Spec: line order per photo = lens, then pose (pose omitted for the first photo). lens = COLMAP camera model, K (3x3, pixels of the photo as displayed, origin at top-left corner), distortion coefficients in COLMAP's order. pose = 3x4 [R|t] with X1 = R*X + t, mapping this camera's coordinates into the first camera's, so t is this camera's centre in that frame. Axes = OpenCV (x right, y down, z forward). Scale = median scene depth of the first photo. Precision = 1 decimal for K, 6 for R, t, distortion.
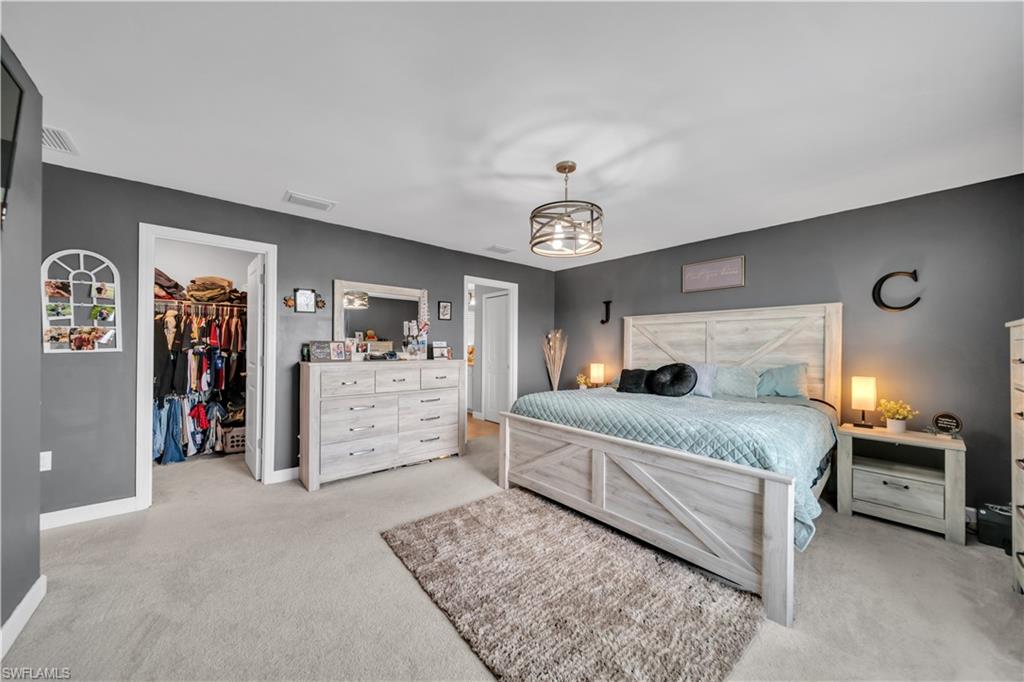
lens RADIAL K [[354.6, 0, 512.6], [0, 354.6, 345.8], [0, 0, 1]] dist [0.004701, -0.000750]
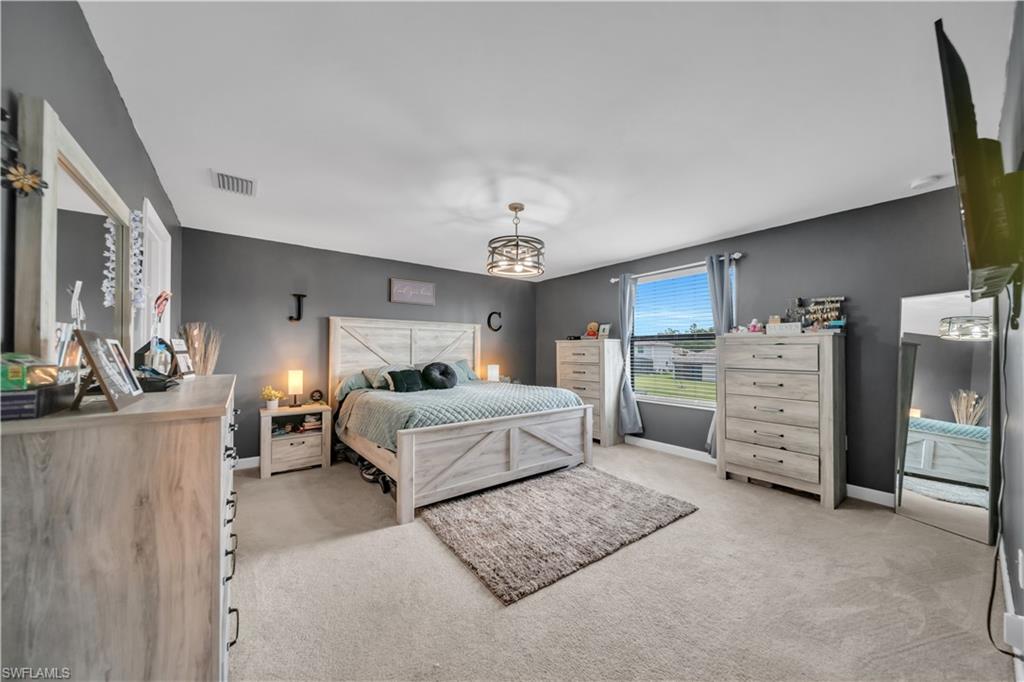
lens RADIAL K [[354.6, 0, 512.6], [0, 354.6, 345.6], [0, 0, 1]] dist [0.004701, -0.000750]
pose [[0.058074, 0.006691, 0.998290, -0.943744], [-0.002279, 0.999976, -0.006570, -0.003662], [-0.998310, -0.001894, 0.058088, 0.805024]]
